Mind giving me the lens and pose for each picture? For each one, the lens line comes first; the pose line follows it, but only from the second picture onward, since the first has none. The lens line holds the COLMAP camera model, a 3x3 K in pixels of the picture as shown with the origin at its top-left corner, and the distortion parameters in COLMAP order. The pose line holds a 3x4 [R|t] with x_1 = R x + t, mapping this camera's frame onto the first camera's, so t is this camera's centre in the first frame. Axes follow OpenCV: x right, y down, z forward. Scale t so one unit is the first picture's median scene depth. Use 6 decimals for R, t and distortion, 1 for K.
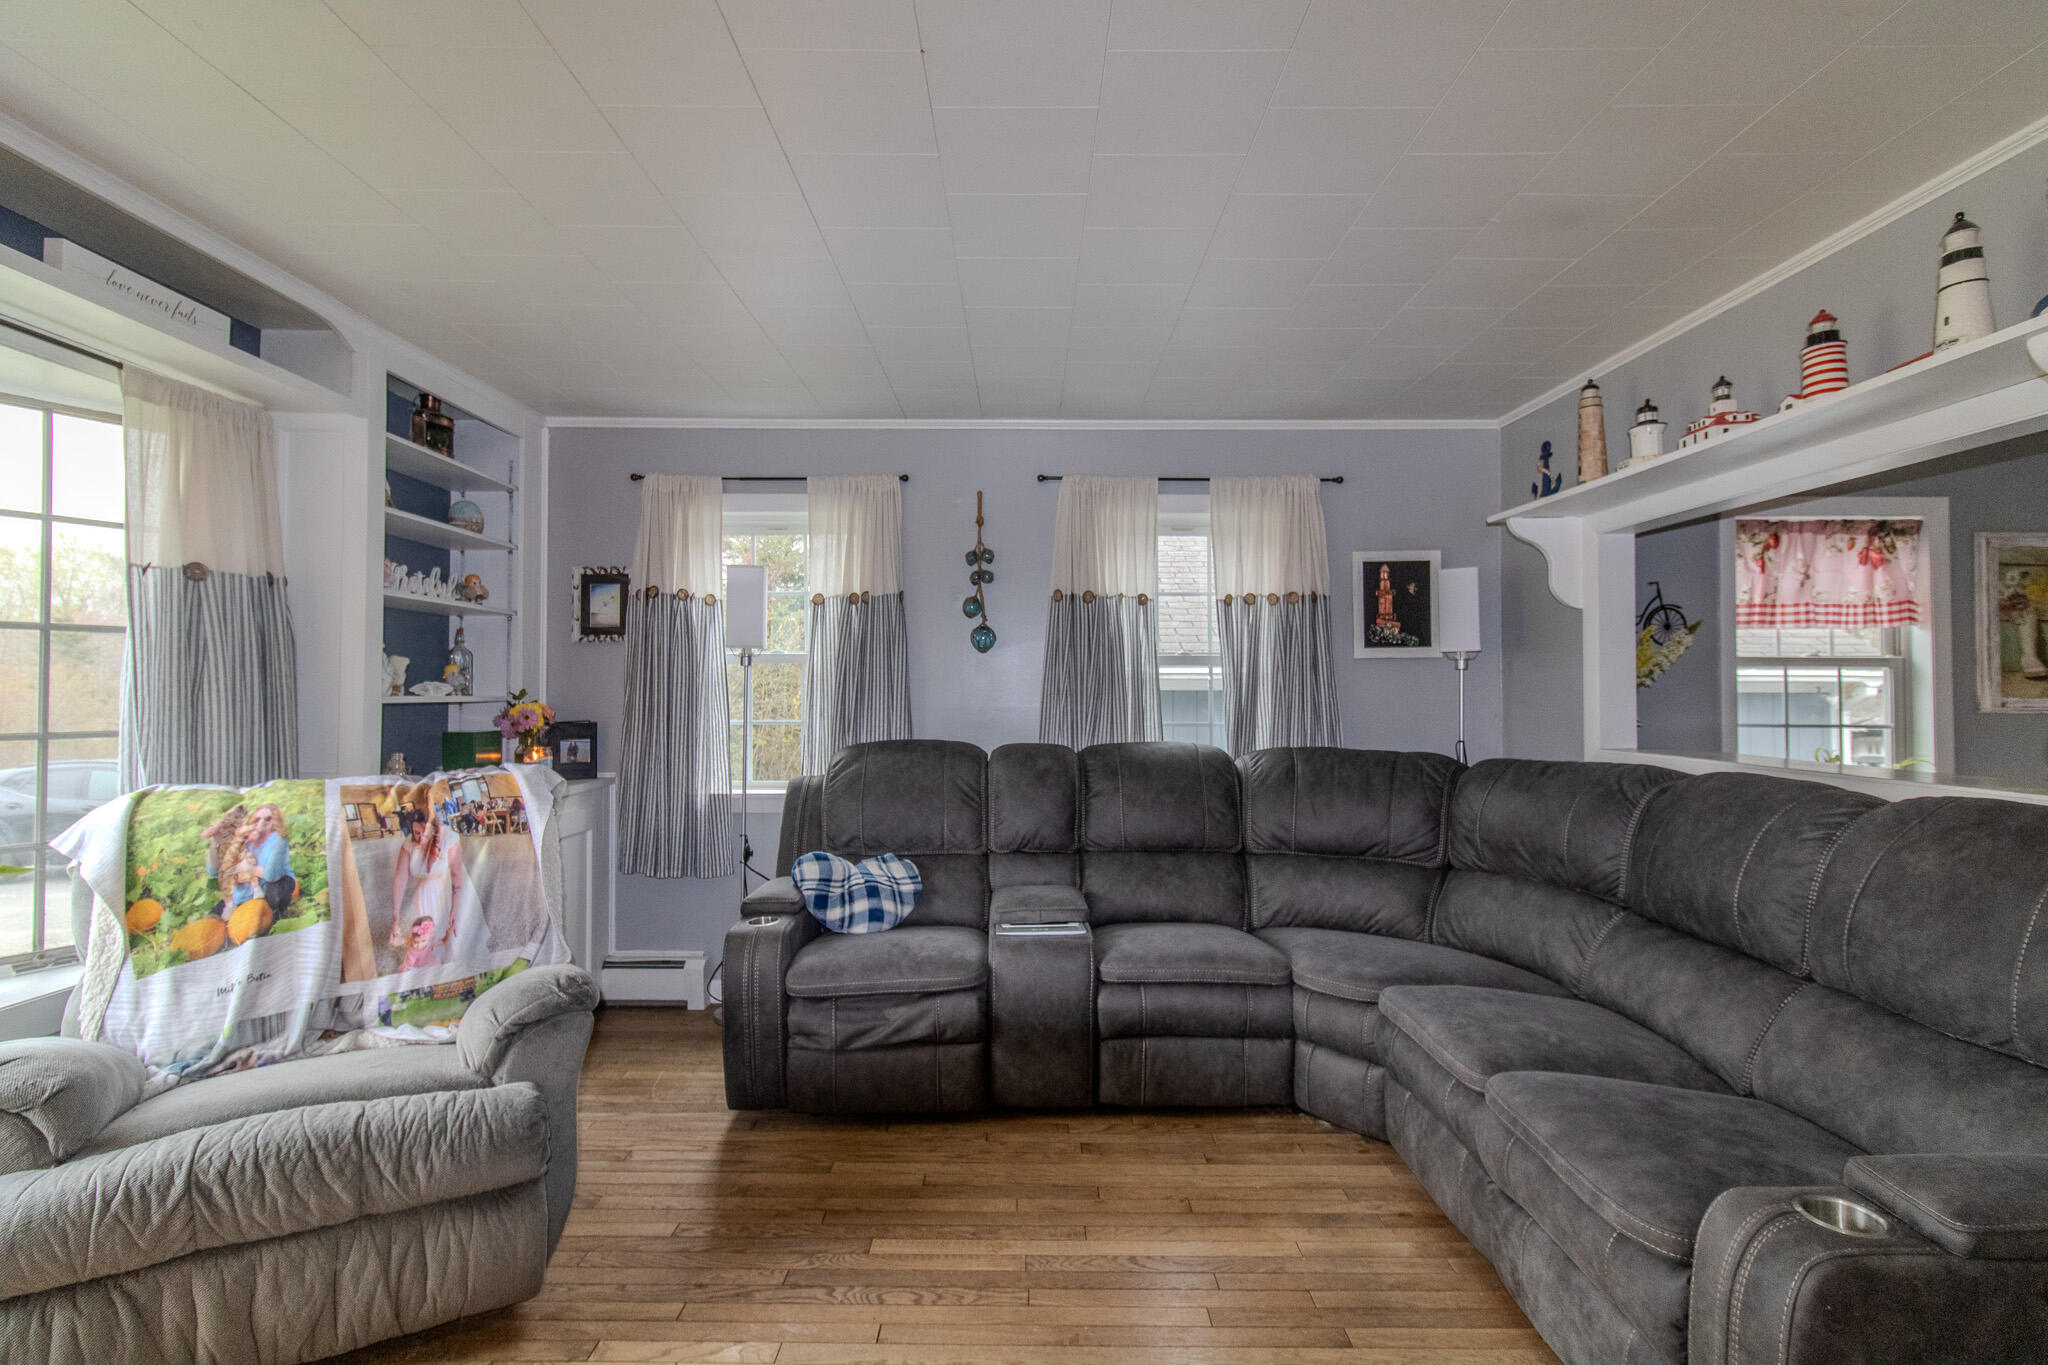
lens RADIAL K [[941.9, 0, 1013.4], [0, 941.9, 686.6], [0, 0, 1]] dist [0.002254, -0.001592]
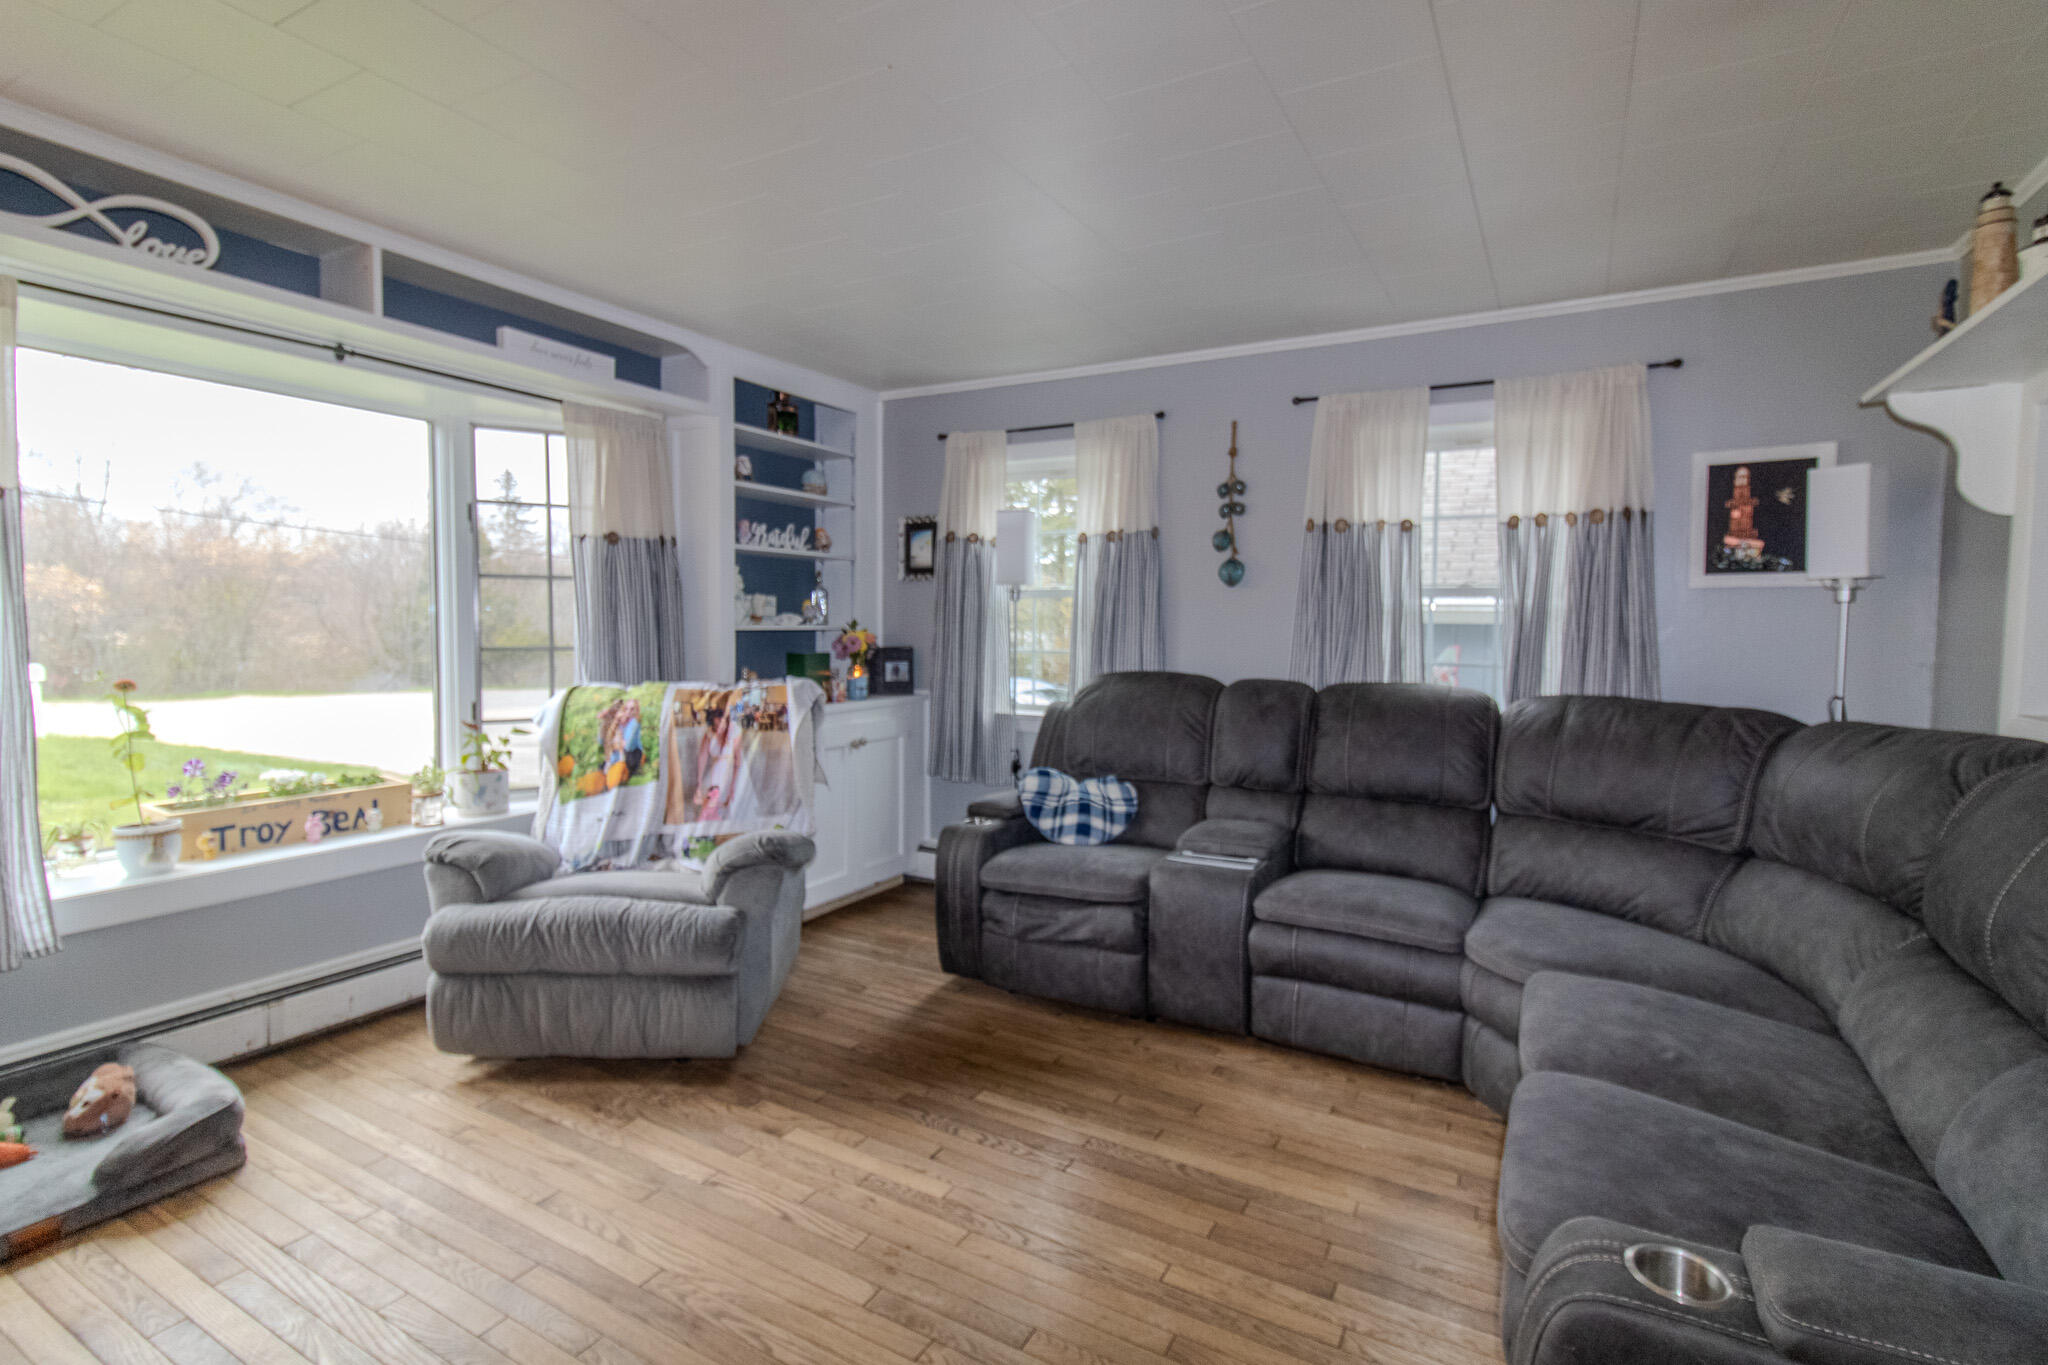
lens RADIAL K [[941.9, 0, 1006.9], [0, 941.9, 688.0], [0, 0, 1]] dist [0.002254, -0.001592]
pose [[0.870774, 0.042010, -0.489885, 0.296771], [-0.005635, 0.997130, 0.075492, -0.003013], [0.491651, -0.062976, 0.868512, 0.014917]]
